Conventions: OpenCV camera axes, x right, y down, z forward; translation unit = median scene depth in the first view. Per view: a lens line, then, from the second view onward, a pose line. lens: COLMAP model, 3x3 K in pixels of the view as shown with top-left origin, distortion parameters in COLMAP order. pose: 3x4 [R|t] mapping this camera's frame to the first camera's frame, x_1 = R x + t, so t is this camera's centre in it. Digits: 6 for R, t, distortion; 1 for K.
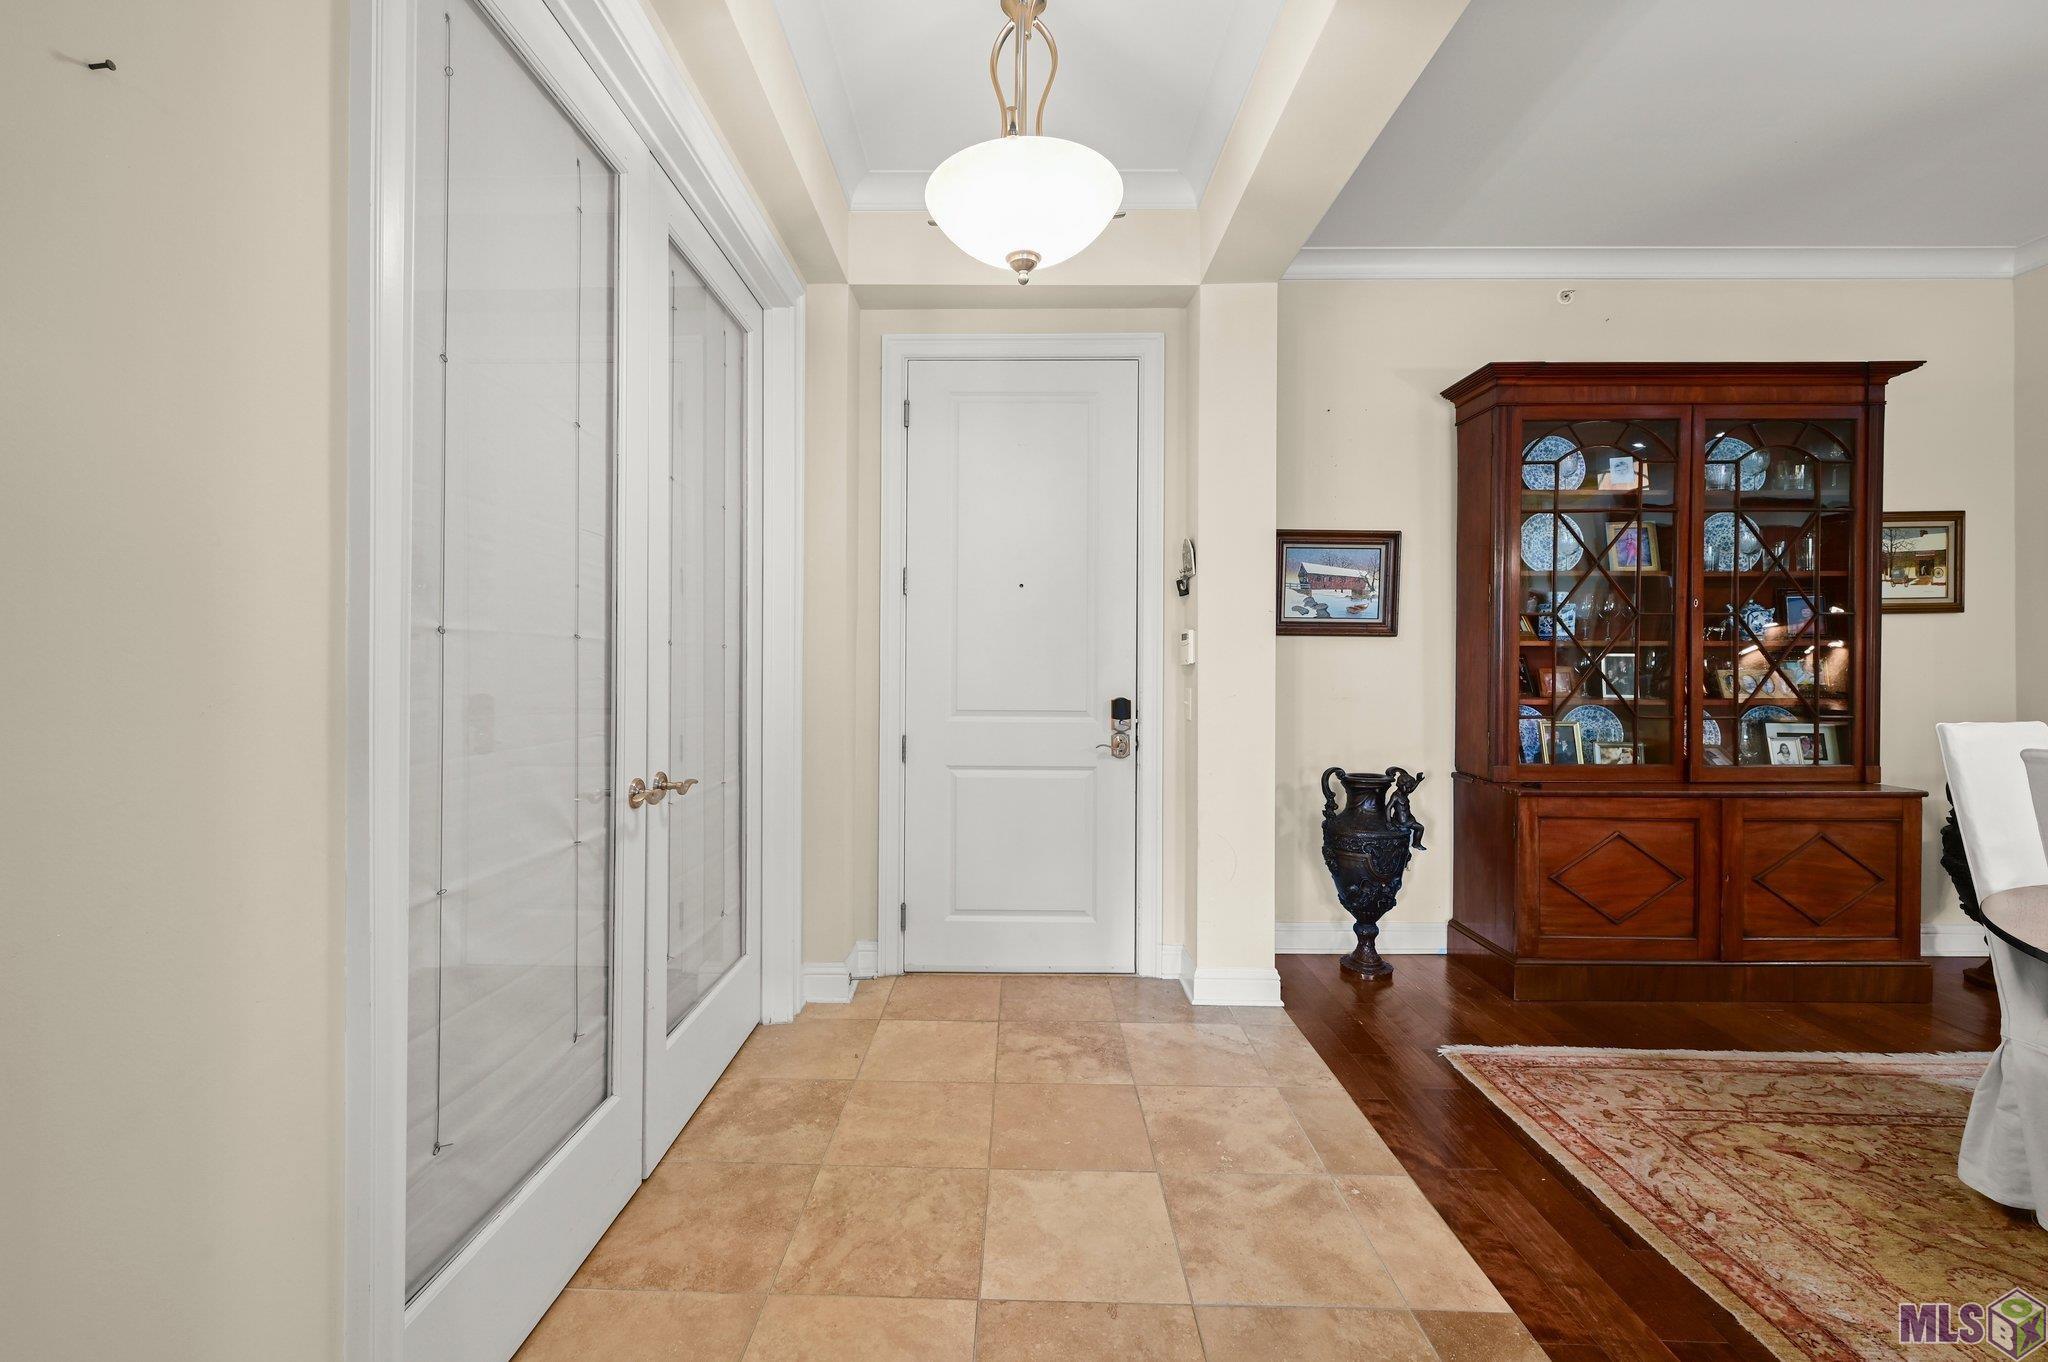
lens RADIAL K [[806.3, 0, 997.7], [0, 806.3, 658.6], [0, 0, 1]] dist [-0.002396, 0.000383]
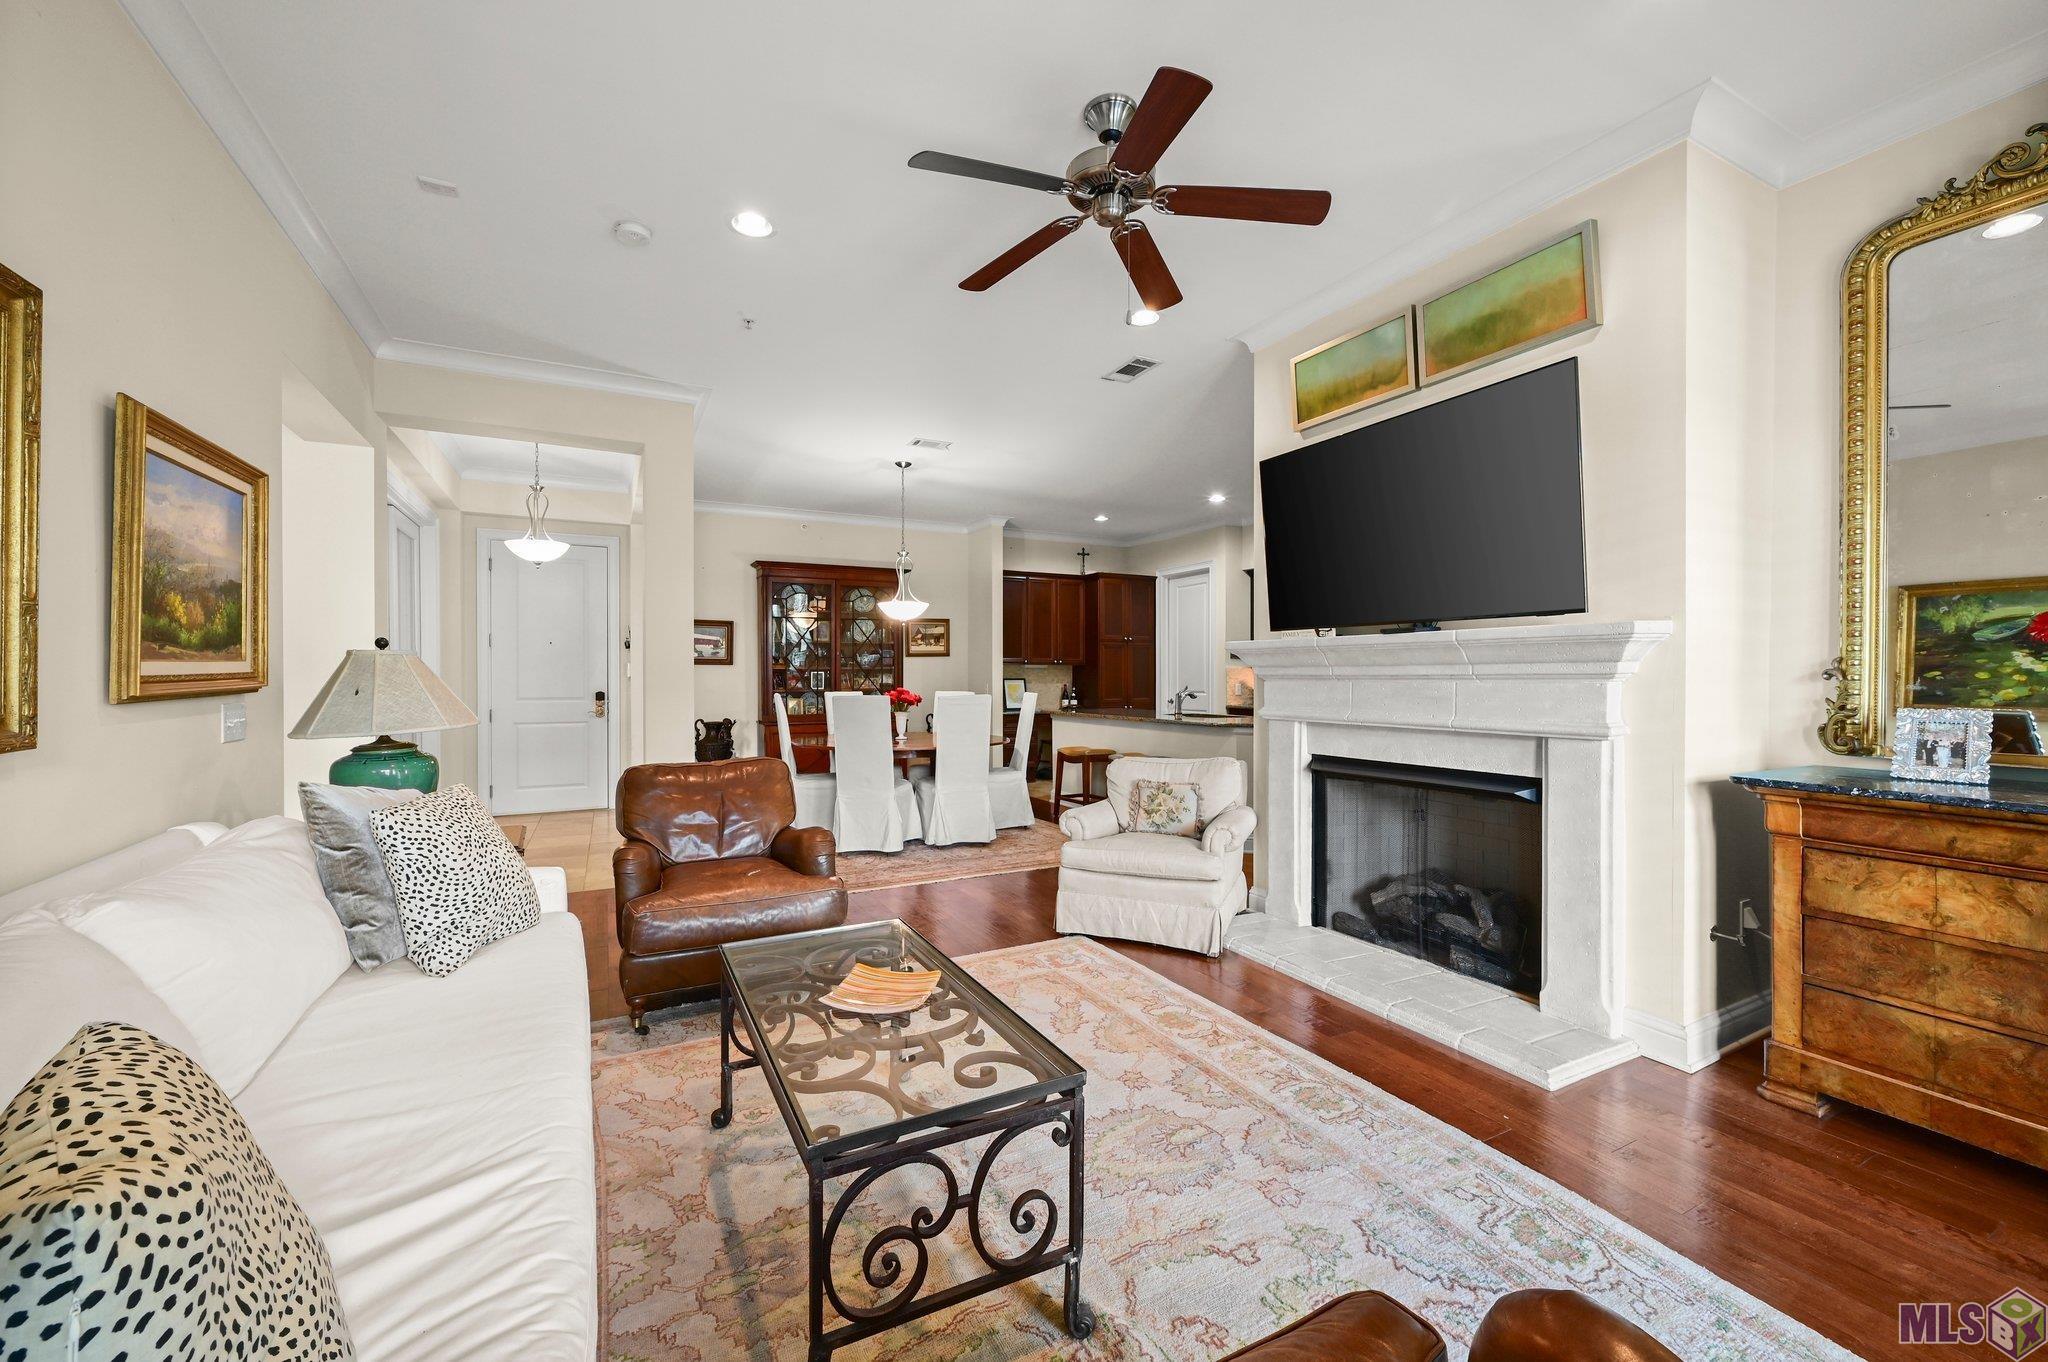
lens RADIAL K [[806.3, 0, 1007.3], [0, 806.3, 681.6], [0, 0, 1]] dist [-0.002396, 0.000383]
pose [[0.886941, -0.008994, 0.461795, 0.121140], [0.003155, 0.999905, 0.013413, -0.008386], [-0.461871, -0.010439, 0.886885, -1.614066]]
